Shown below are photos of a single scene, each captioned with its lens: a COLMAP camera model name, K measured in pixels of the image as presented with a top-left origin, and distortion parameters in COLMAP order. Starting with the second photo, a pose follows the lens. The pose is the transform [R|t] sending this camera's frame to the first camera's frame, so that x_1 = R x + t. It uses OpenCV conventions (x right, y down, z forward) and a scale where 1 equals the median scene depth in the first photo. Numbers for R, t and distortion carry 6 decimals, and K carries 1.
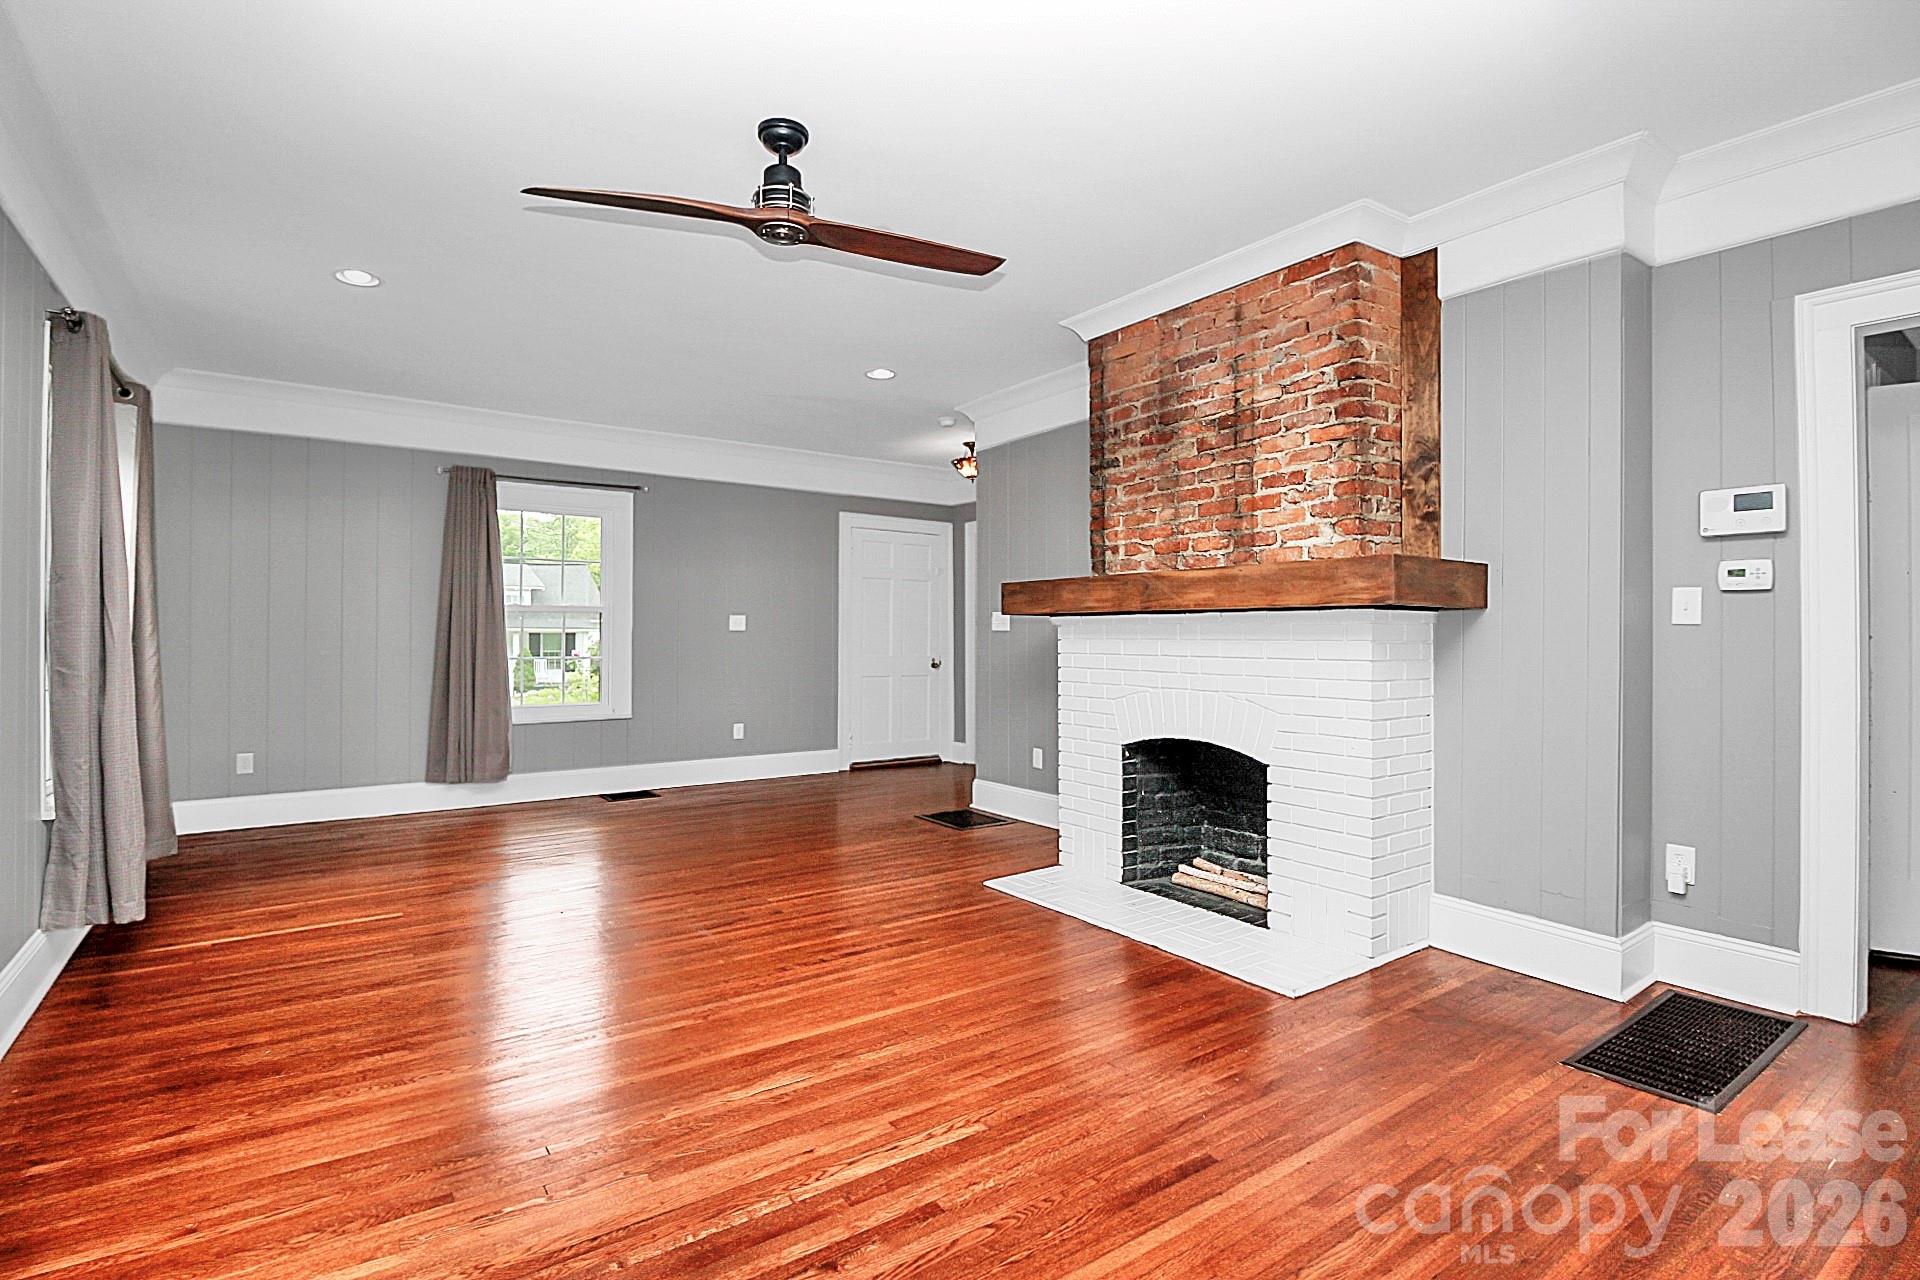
lens RADIAL K [[927.1, 0, 973.2], [0, 927.1, 630.0], [0, 0, 1]] dist [0.000770, -0.000363]
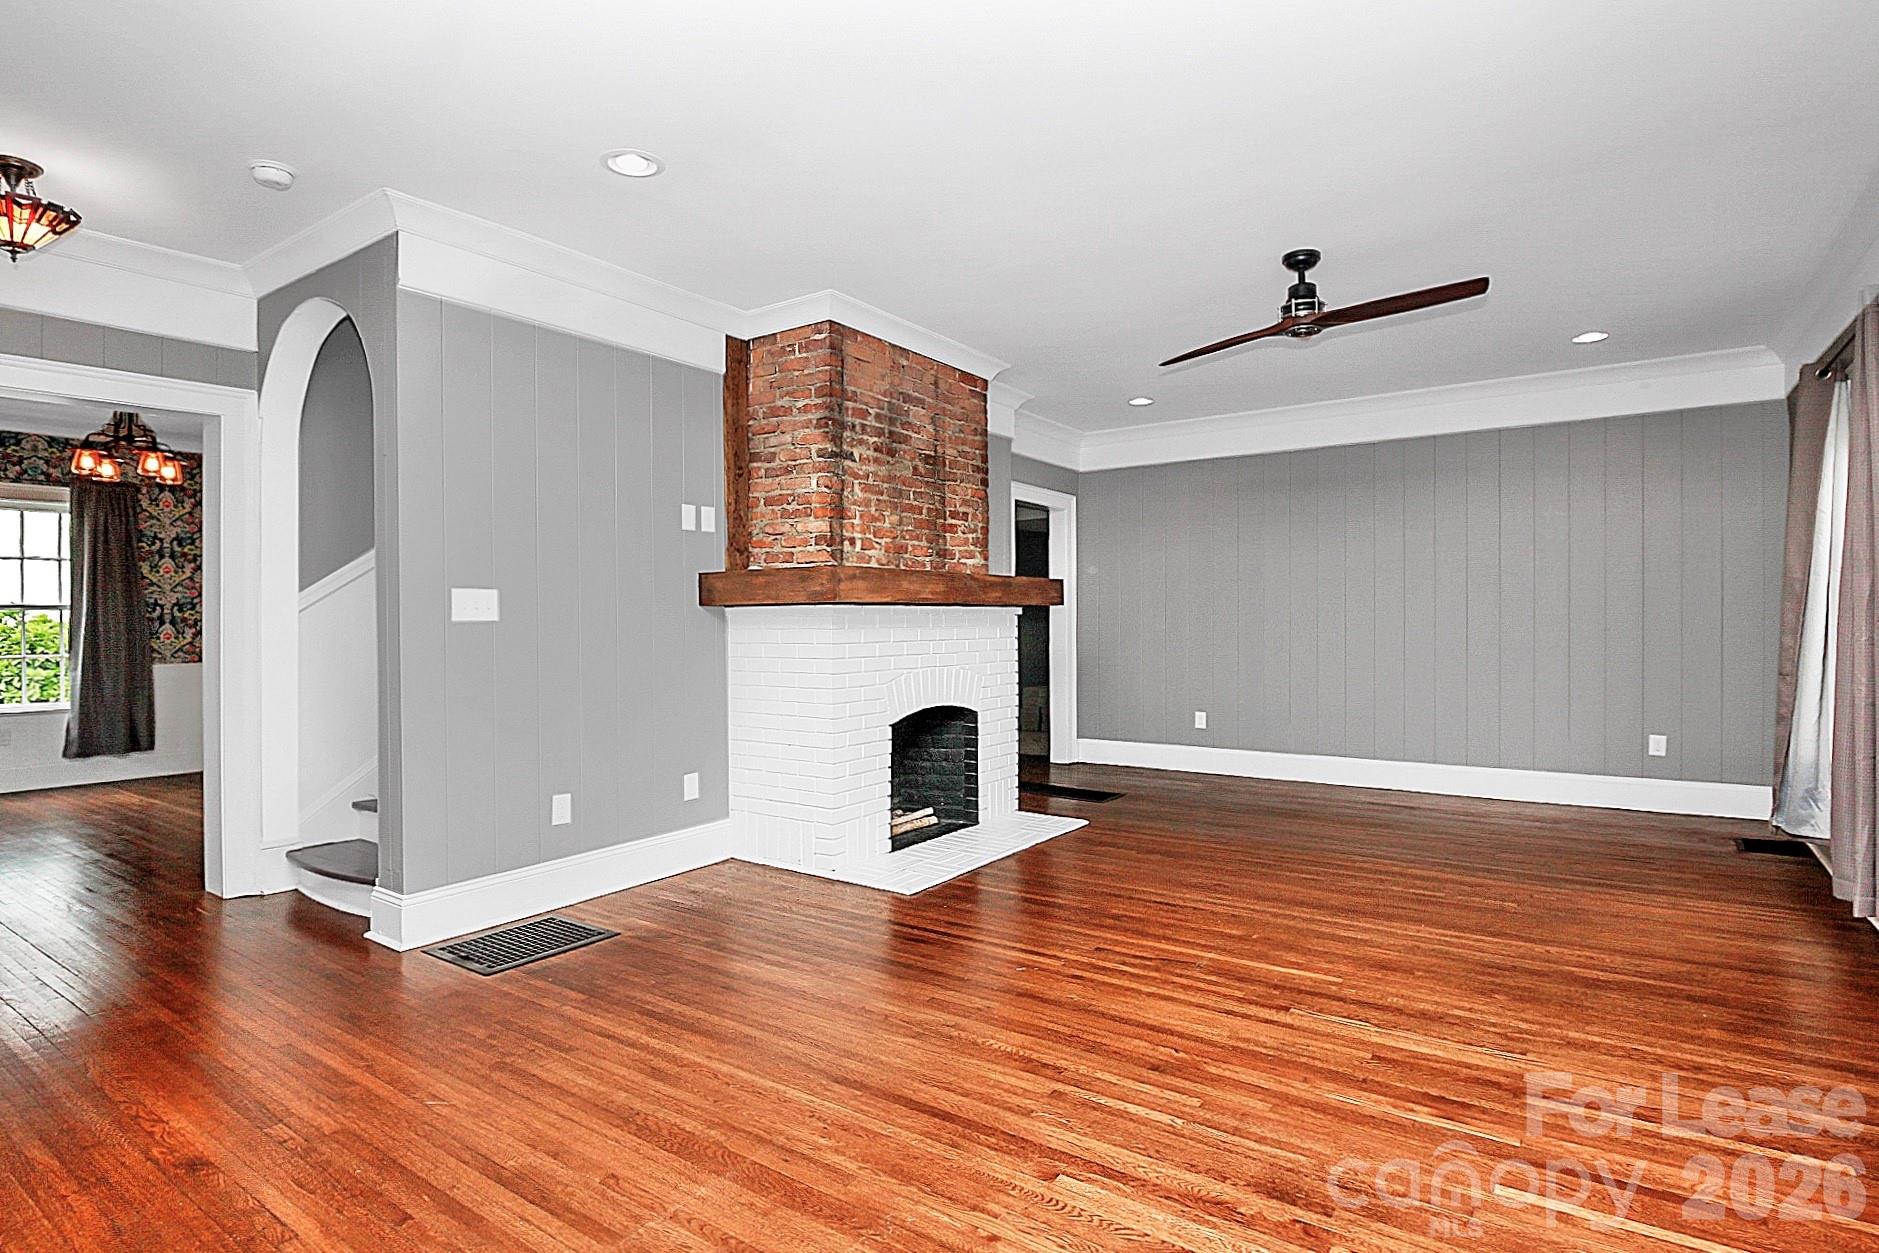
lens RADIAL K [[907.3, 0, 952.4], [0, 907.3, 616.7], [0, 0, 1]] dist [0.000770, -0.000363]
pose [[-0.312804, 0.005978, 0.949799, -0.892863], [0.002231, 0.999982, -0.005560, 0.003006], [-0.949815, 0.000380, -0.312812, 1.291612]]
